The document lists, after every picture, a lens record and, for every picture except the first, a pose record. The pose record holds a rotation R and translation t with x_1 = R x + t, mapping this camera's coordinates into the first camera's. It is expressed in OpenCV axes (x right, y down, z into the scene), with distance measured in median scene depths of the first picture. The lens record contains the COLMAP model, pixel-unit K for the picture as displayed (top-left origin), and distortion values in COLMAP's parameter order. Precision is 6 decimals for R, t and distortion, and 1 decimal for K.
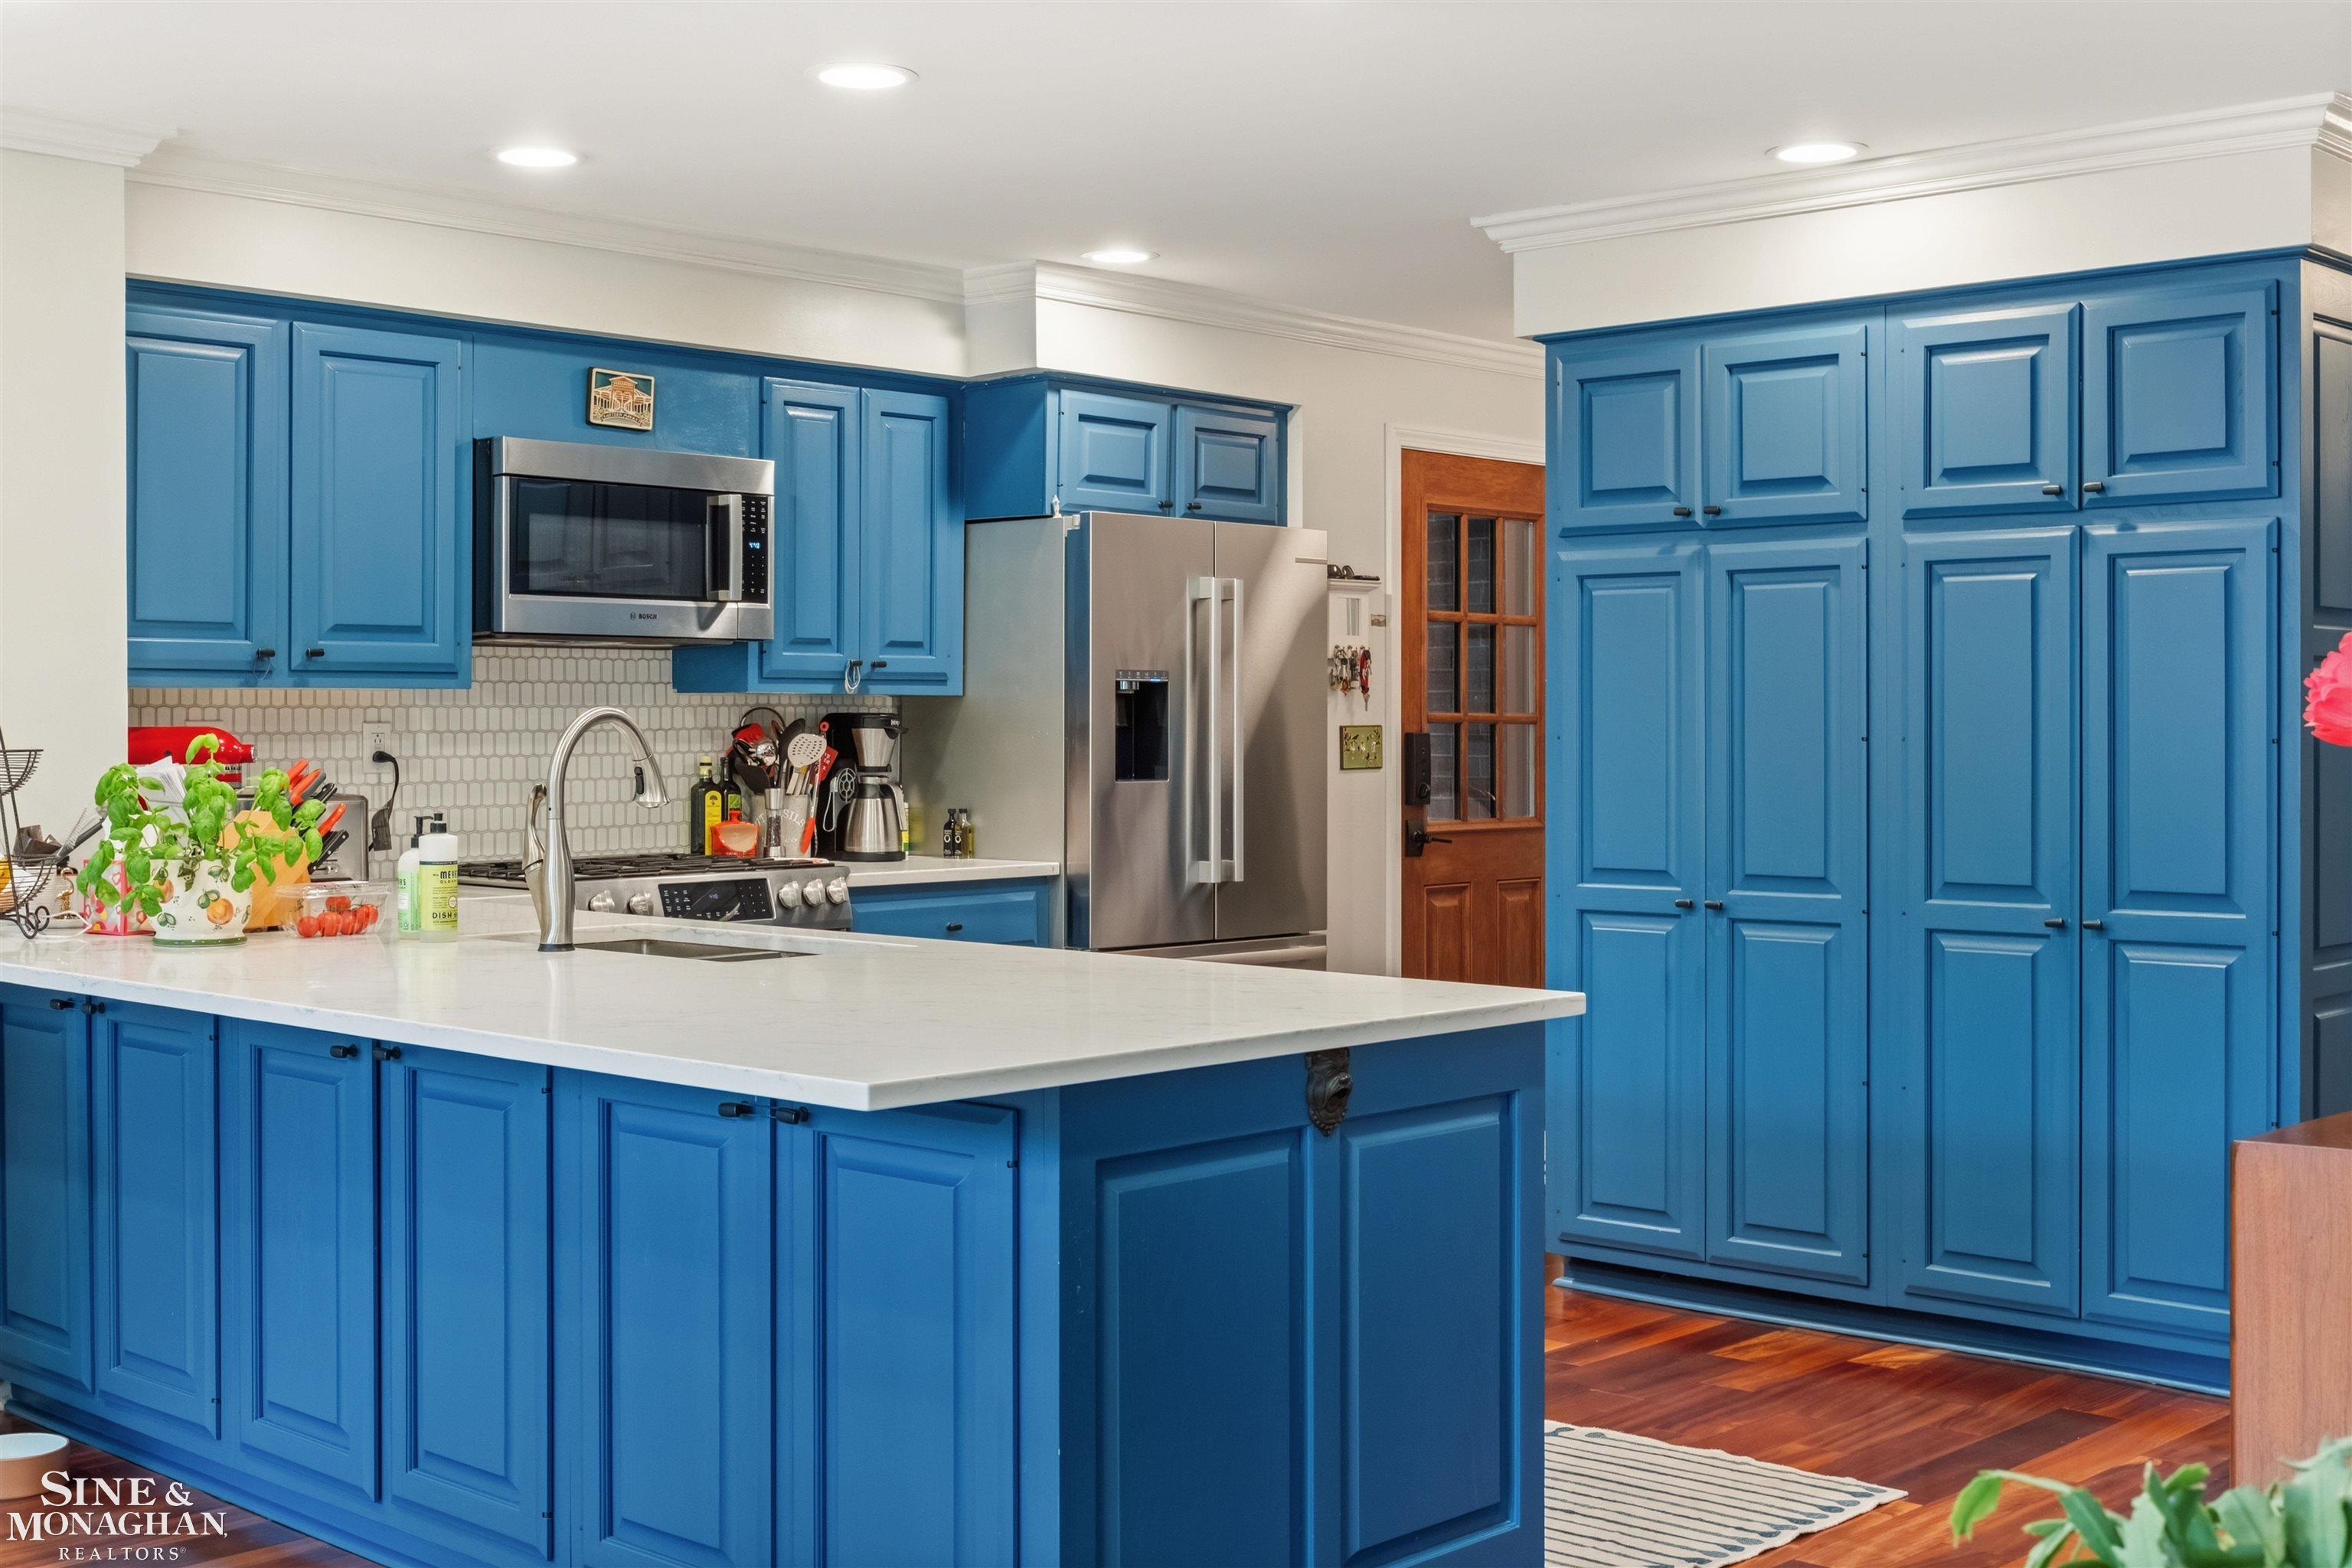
lens RADIAL K [[2763.5, 0, 1172.8], [0, 2763.5, 766.6], [0, 0, 1]] dist [-0.011369, 0.000000]
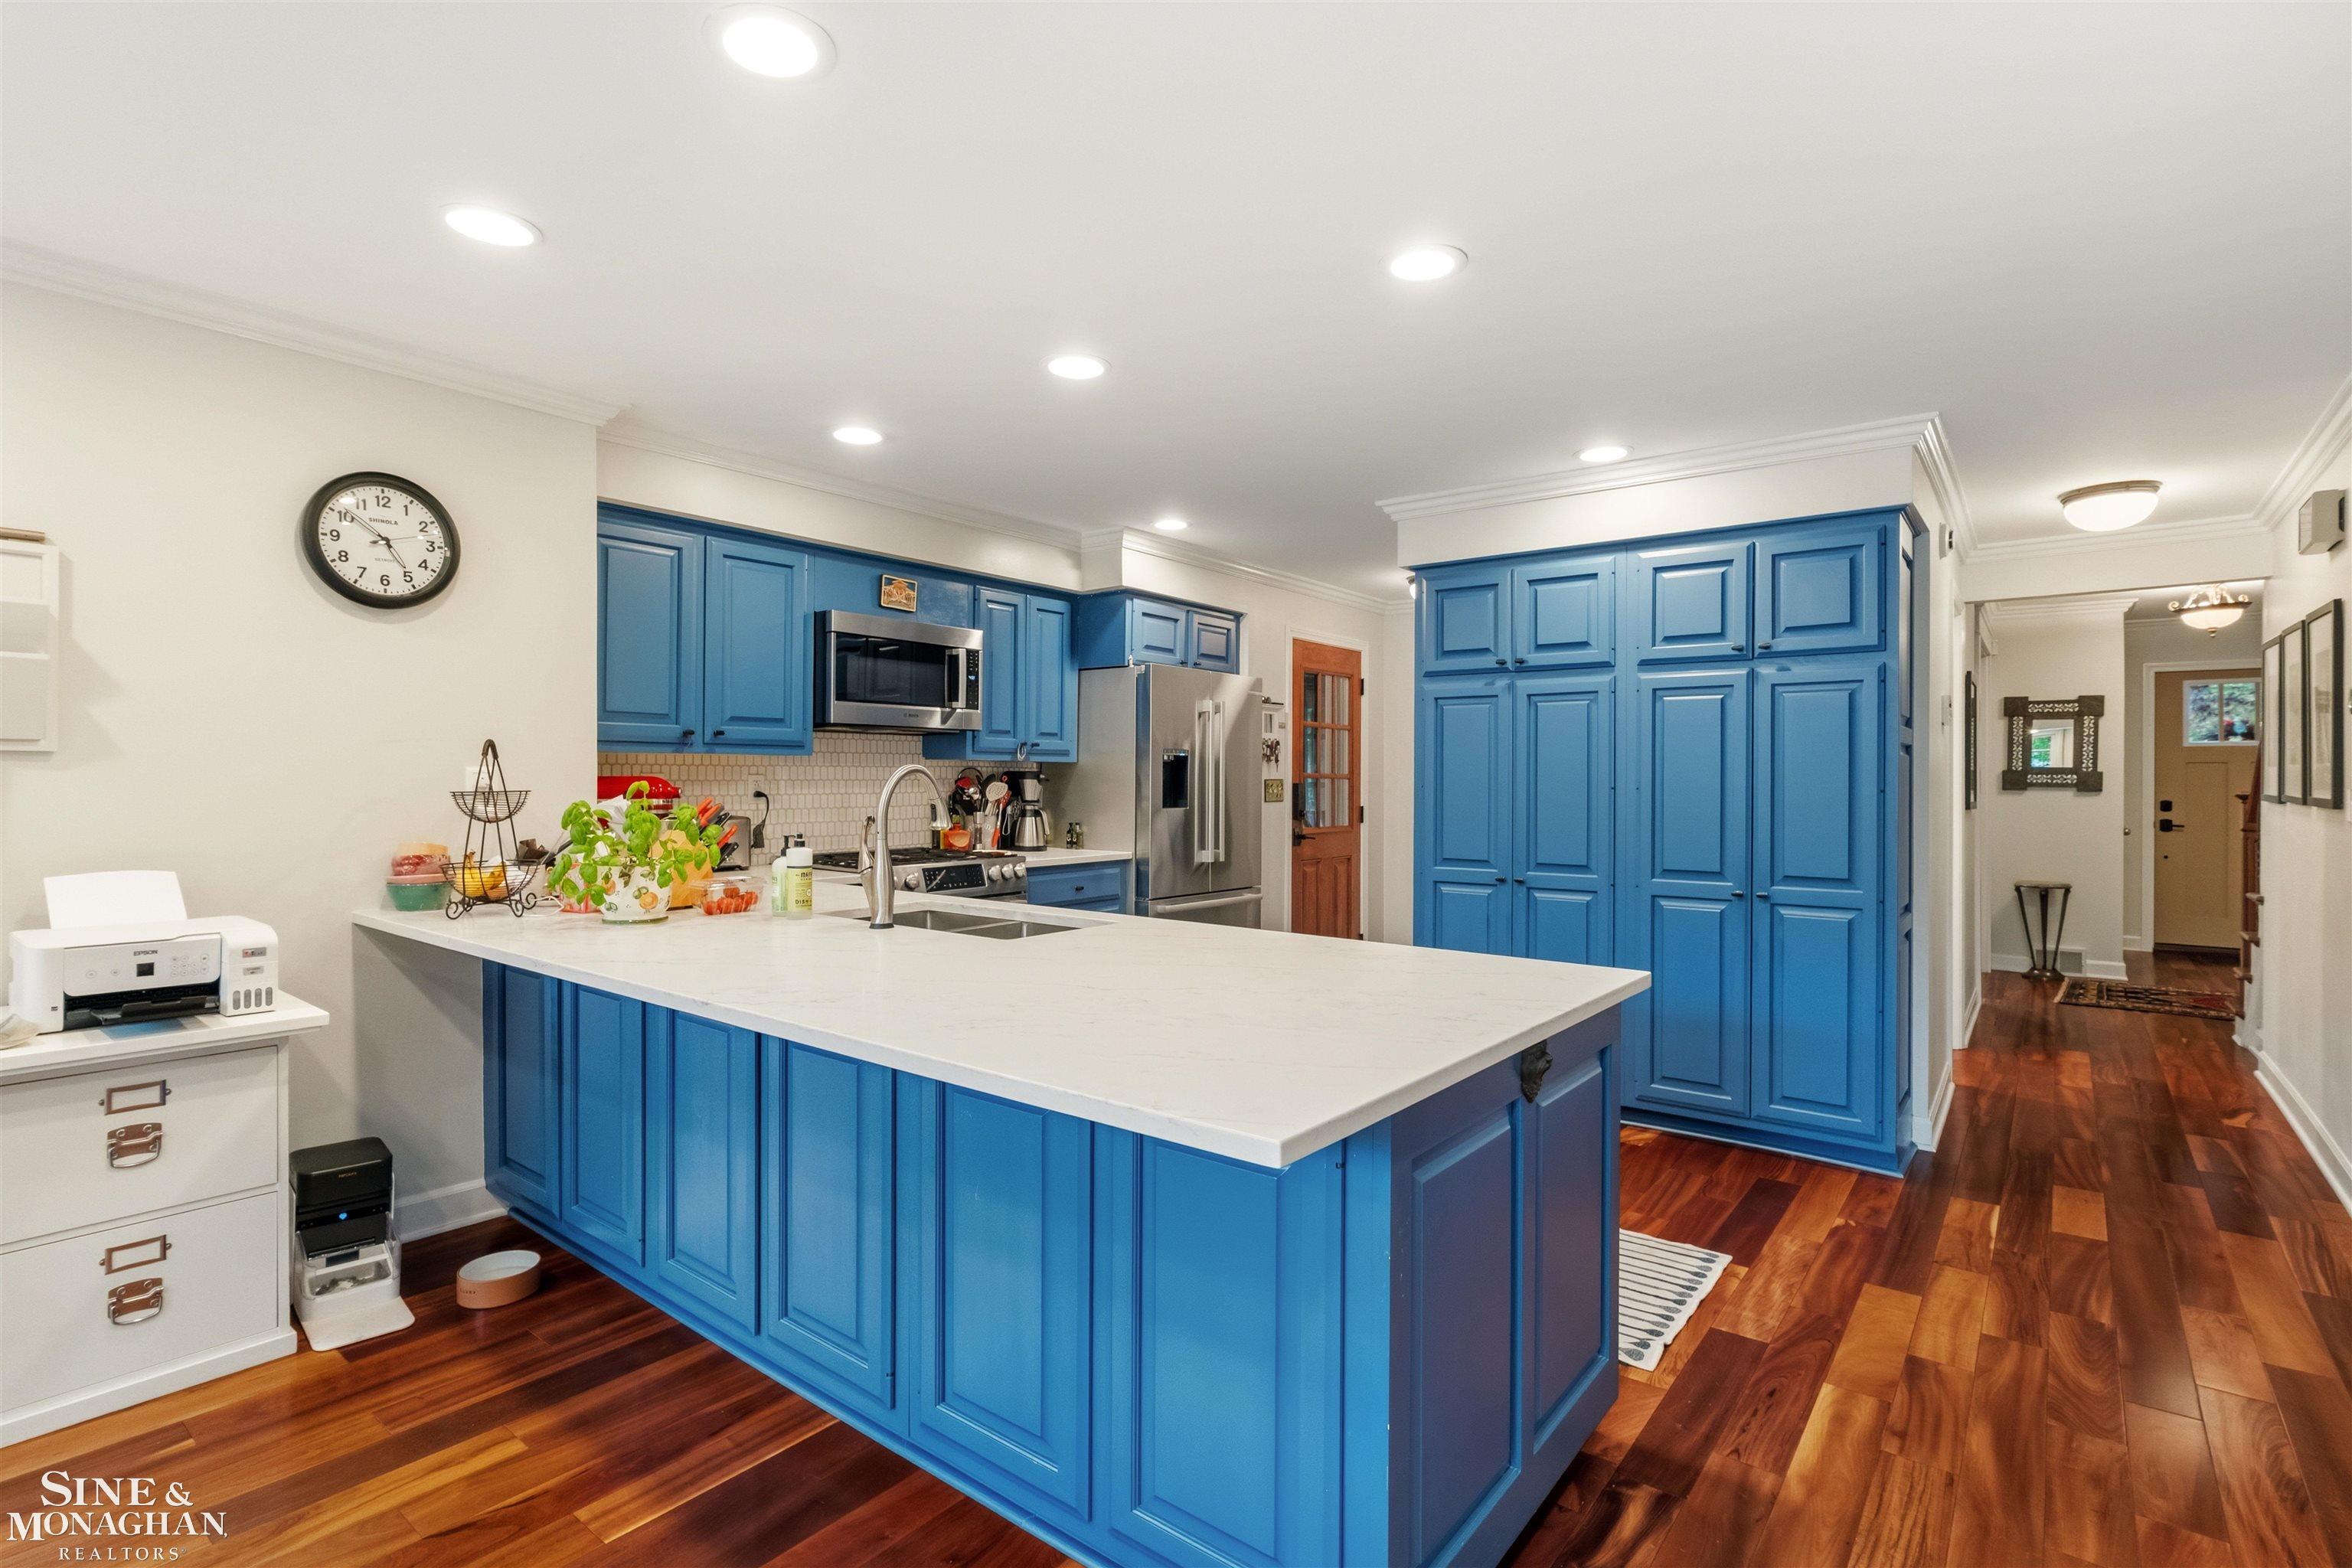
lens RADIAL K [[1124.7, 0, 1184.4], [0, 1124.7, 790.2], [0, 0, 1]] dist [-0.003599, 0.000435]
pose [[0.996229, 0.004374, 0.086653, -0.085699], [-0.003939, 0.999979, -0.005182, -0.003733], [-0.086674, 0.004821, 0.996225, 0.287969]]
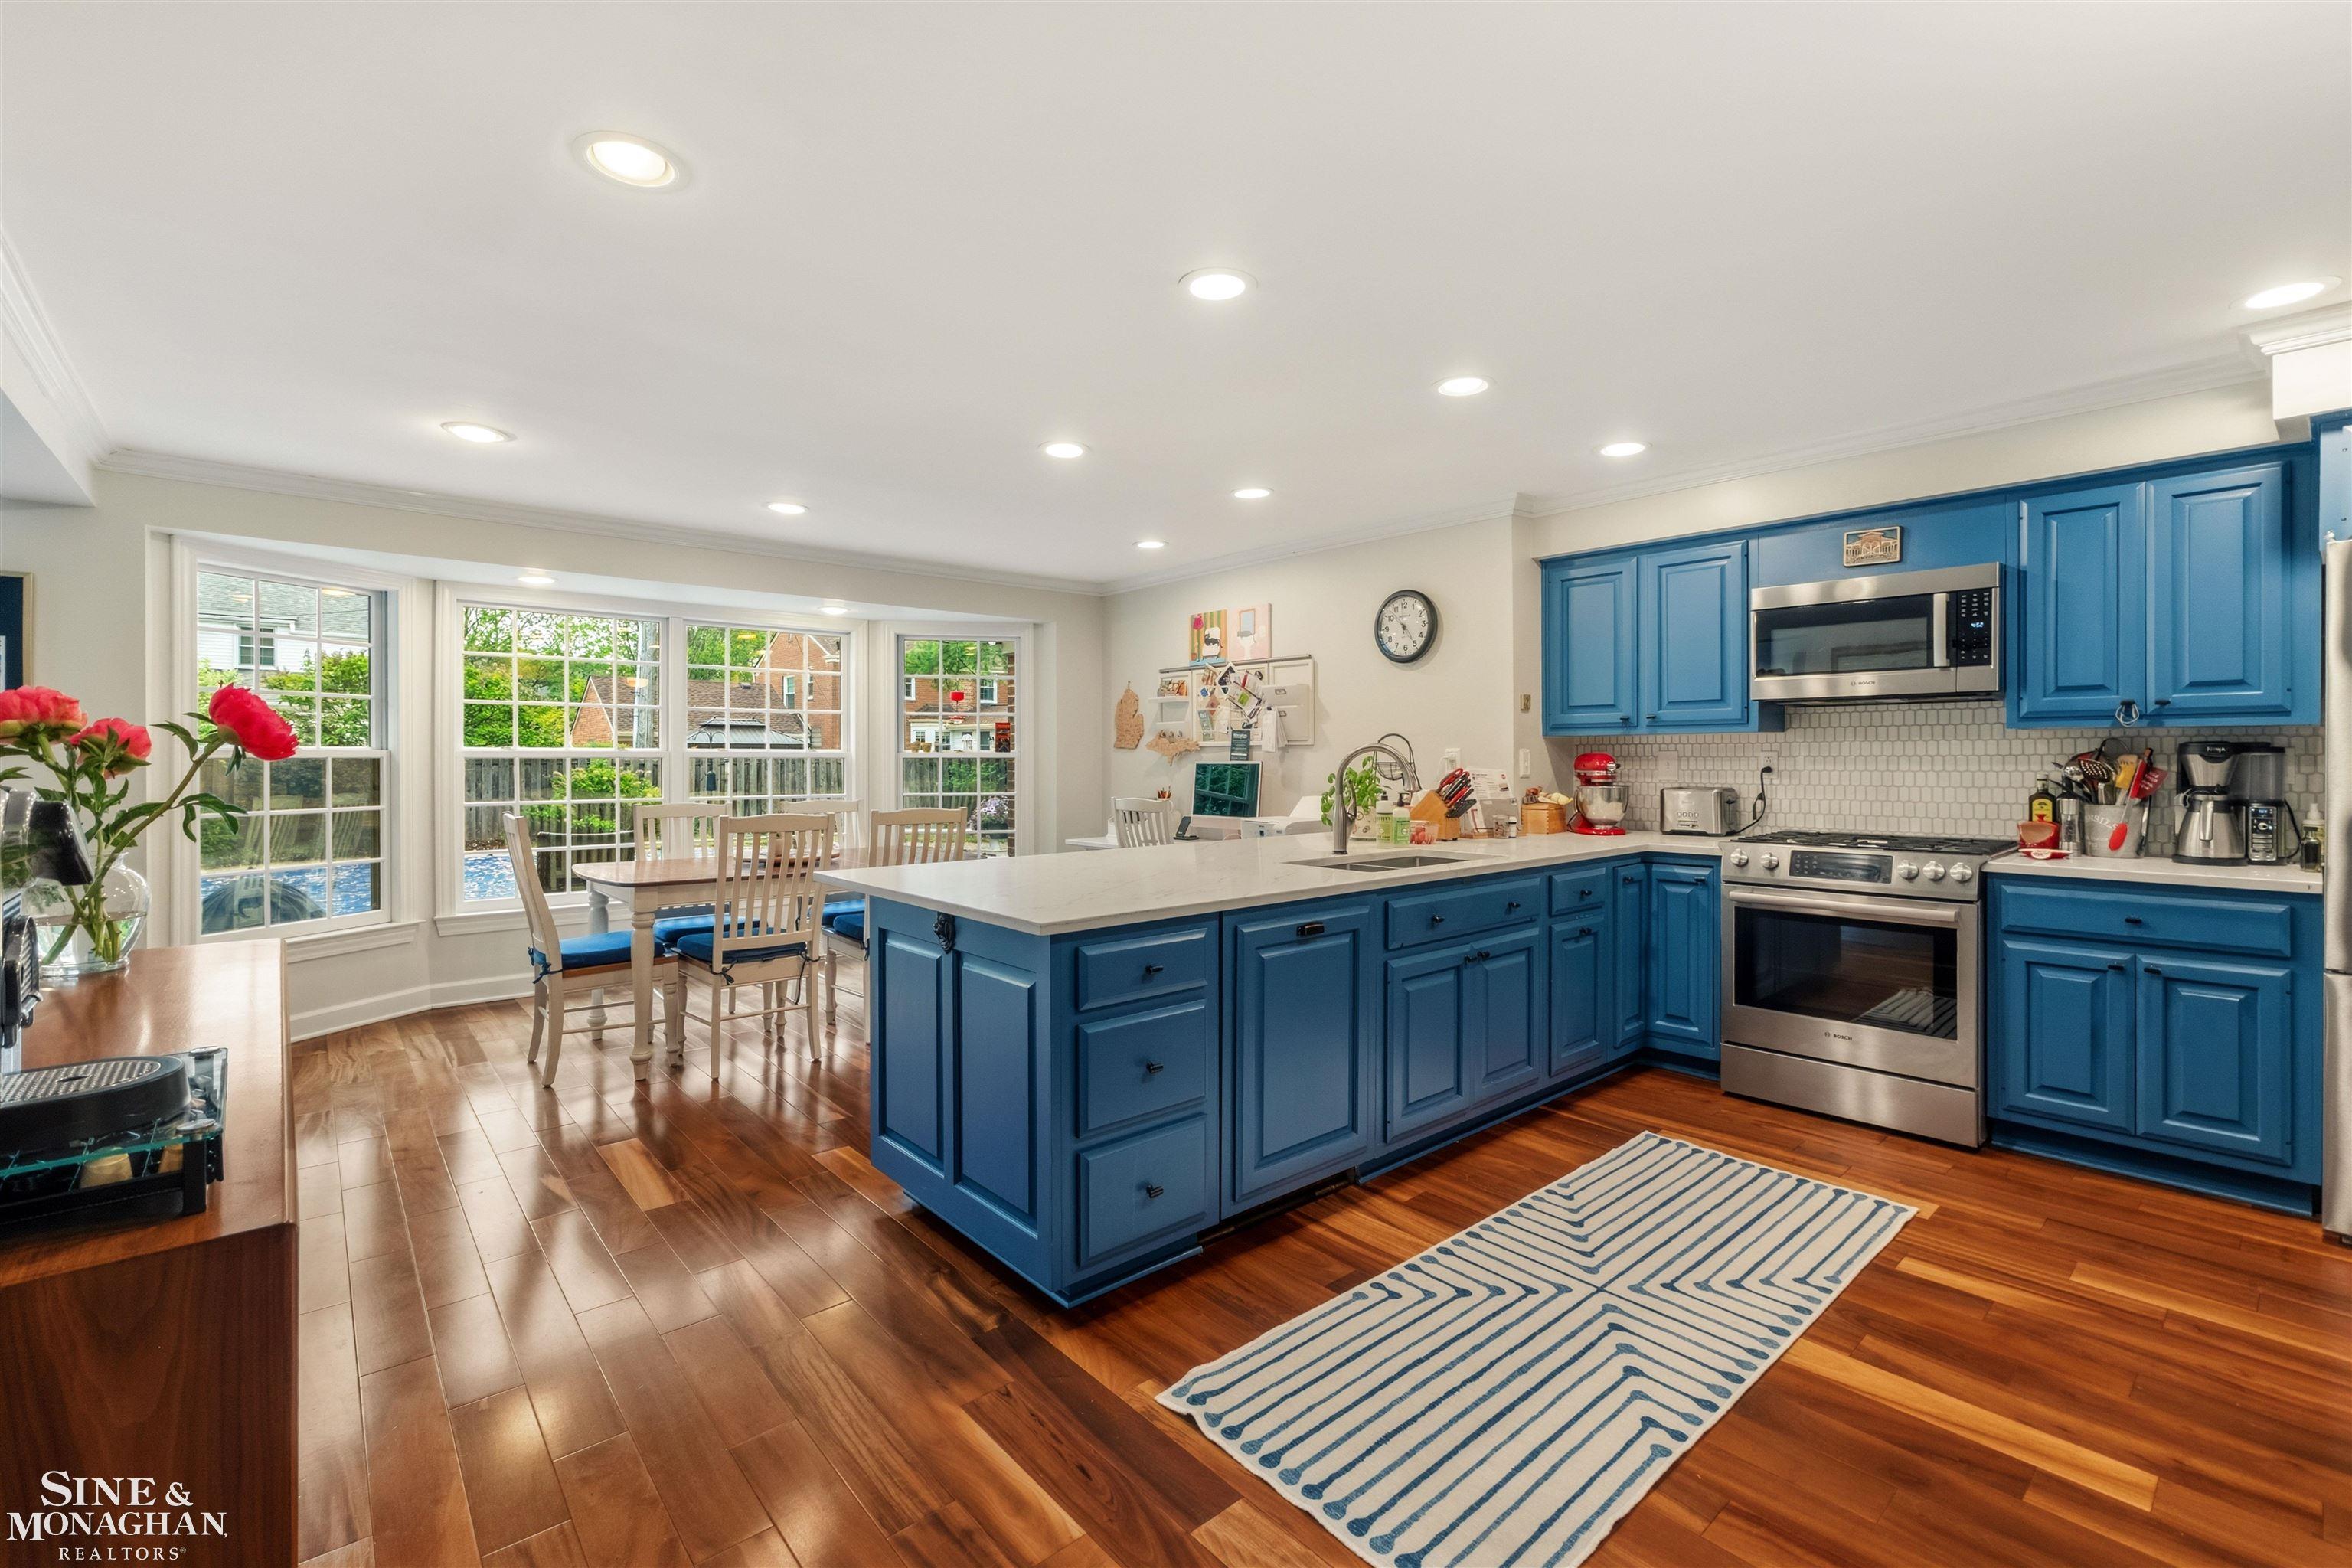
lens RADIAL K [[1008.2, 0, 1176.1], [0, 1008.2, 767.8], [0, 0, 1]] dist [-0.005289, 0.000505]
pose [[-0.103746, 0.014743, -0.994495, 0.454646], [-0.013336, 0.999780, 0.016213, -0.011065], [0.994514, 0.014944, -0.103527, 0.724201]]
